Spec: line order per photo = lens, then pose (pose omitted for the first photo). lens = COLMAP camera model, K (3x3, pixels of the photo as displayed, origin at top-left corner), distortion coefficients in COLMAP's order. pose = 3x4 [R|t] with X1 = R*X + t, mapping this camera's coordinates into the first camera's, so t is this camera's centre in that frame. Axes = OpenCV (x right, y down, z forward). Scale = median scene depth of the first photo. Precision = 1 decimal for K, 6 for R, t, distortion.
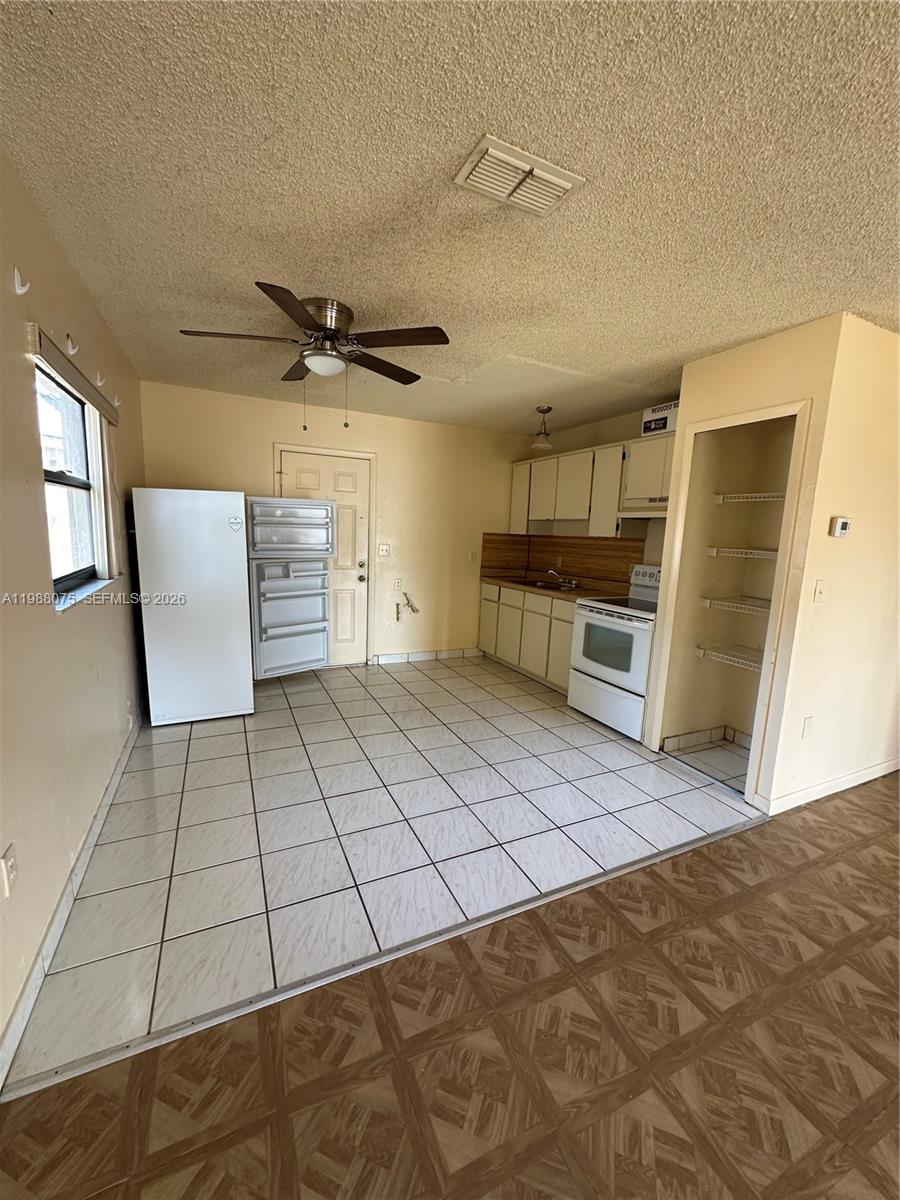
lens RADIAL K [[477.1, 0, 450.7], [0, 477.1, 601.2], [0, 0, 1]] dist [-0.006134, 0.001572]
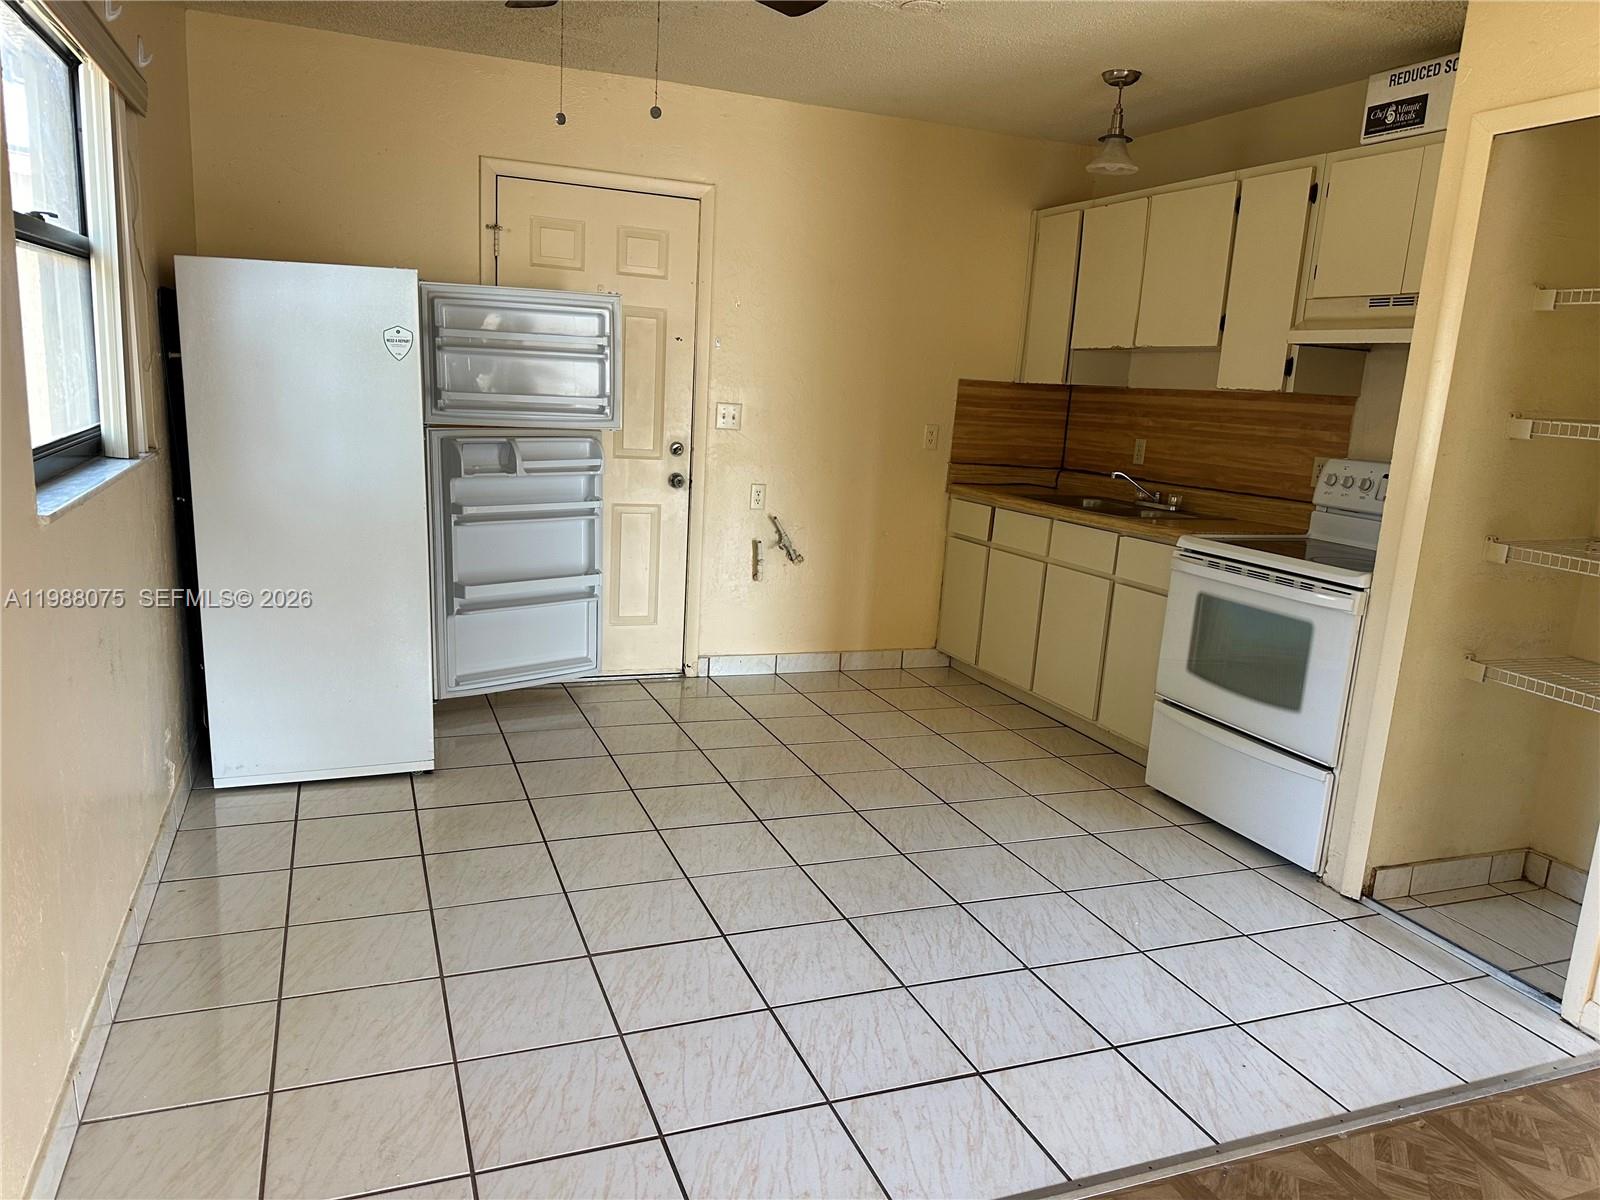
lens RADIAL K [[1119.1, 0, 793.4], [0, 1119.1, 608.1], [0, 0, 1]] dist [0.059776, -0.080050]
pose [[0.997079, 0.031805, -0.069438, -0.006992], [-0.027980, 0.998074, 0.055368, 0.014940], [0.071066, -0.053264, 0.996049, -0.029094]]
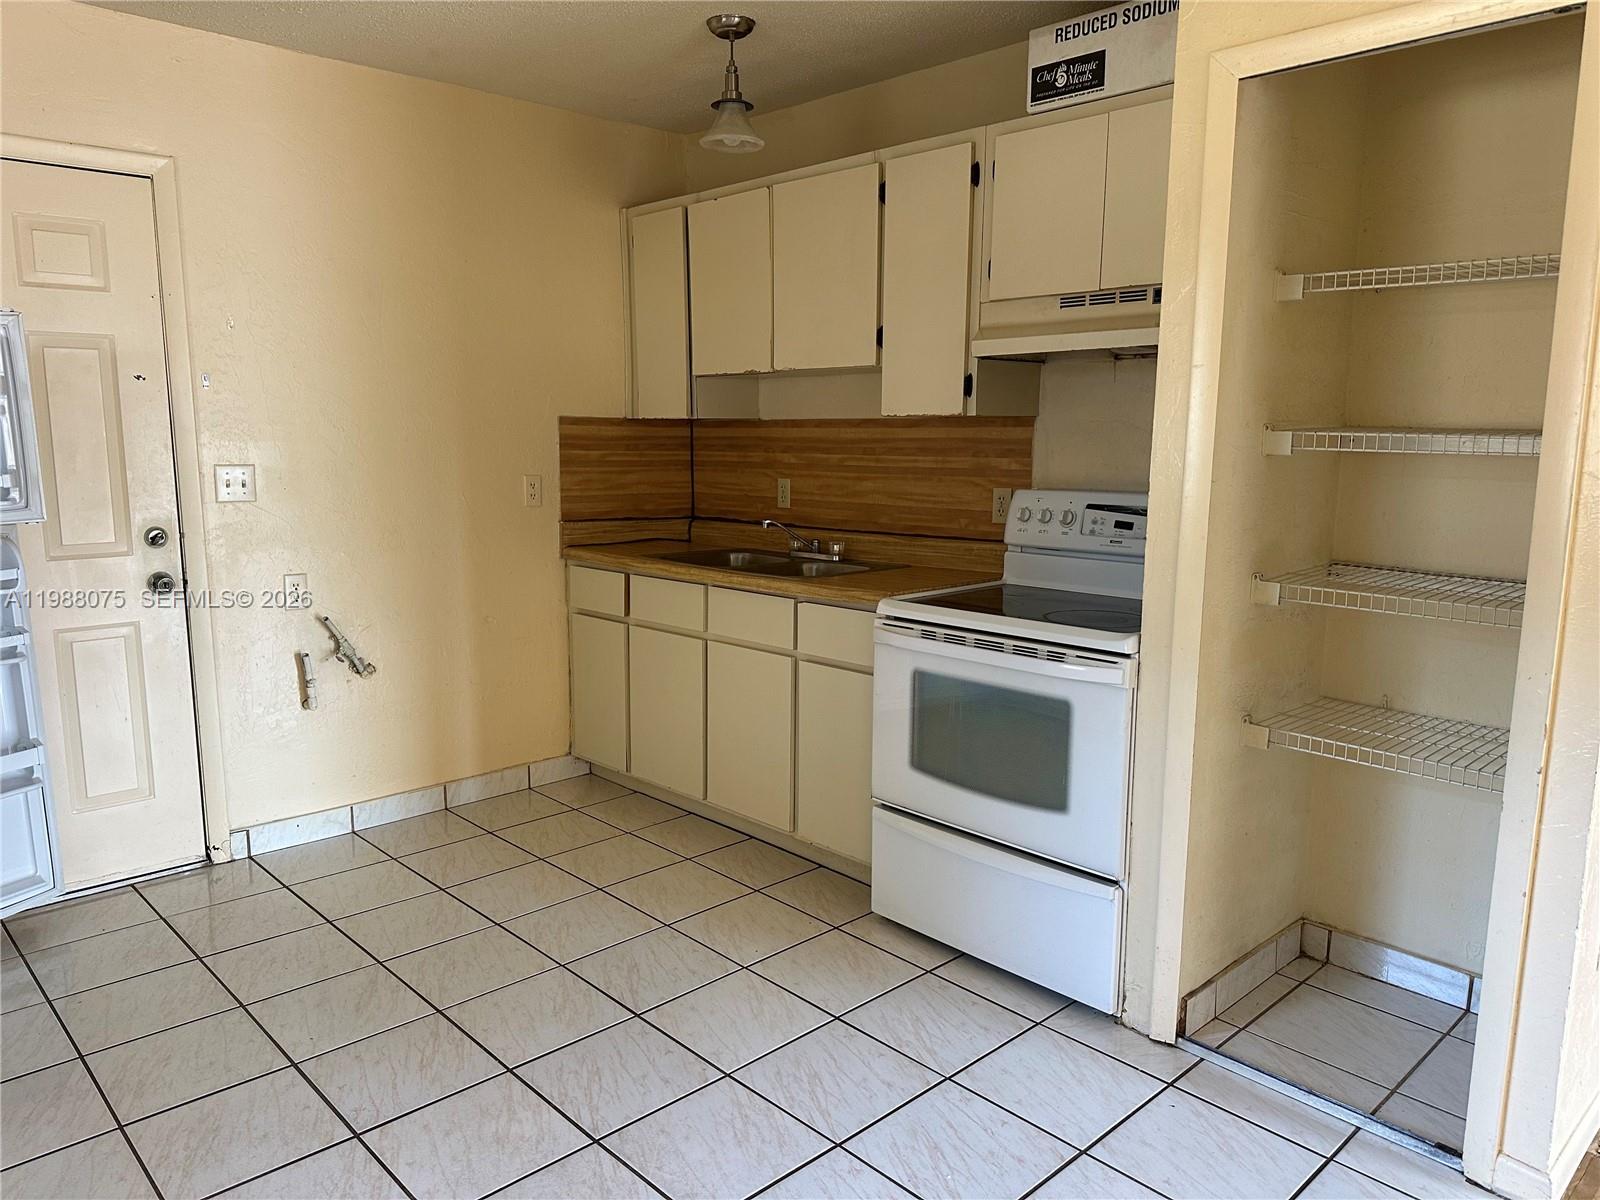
lens RADIAL K [[1119.1, 0, 803.2], [0, 1119.1, 612.2], [0, 0, 1]] dist [0.059776, -0.080050]
pose [[0.950469, -0.085408, 0.298855, -0.028004], [0.077580, 0.996262, 0.037982, -0.038218], [-0.300982, -0.012916, 0.953542, 0.315053]]
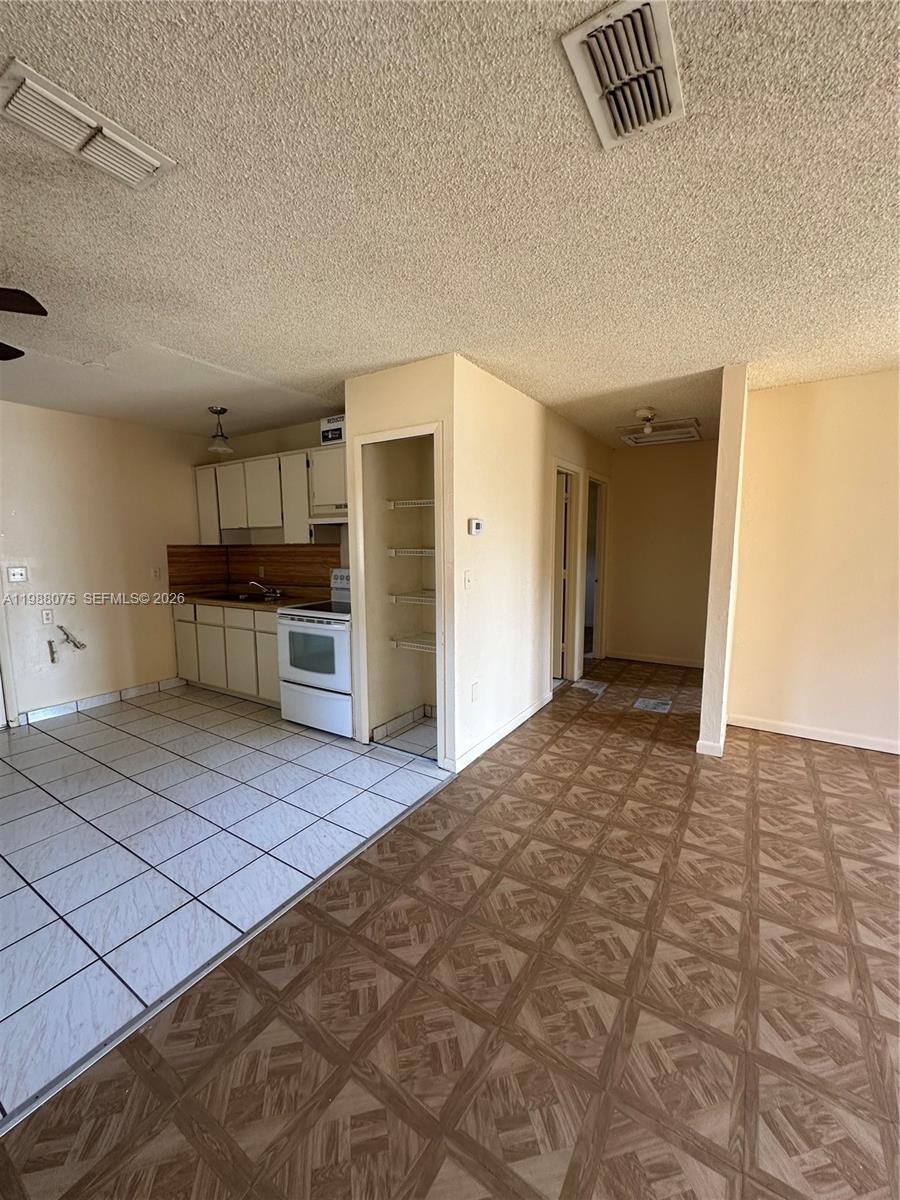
lens RADIAL K [[477.1, 0, 450.8], [0, 477.1, 600.7], [0, 0, 1]] dist [-0.006134, 0.001572]
pose [[0.846857, -0.110266, 0.520263, 0.072985], [0.117729, 0.992868, 0.018799, 0.003118], [-0.518626, 0.045330, 0.853799, -0.013636]]
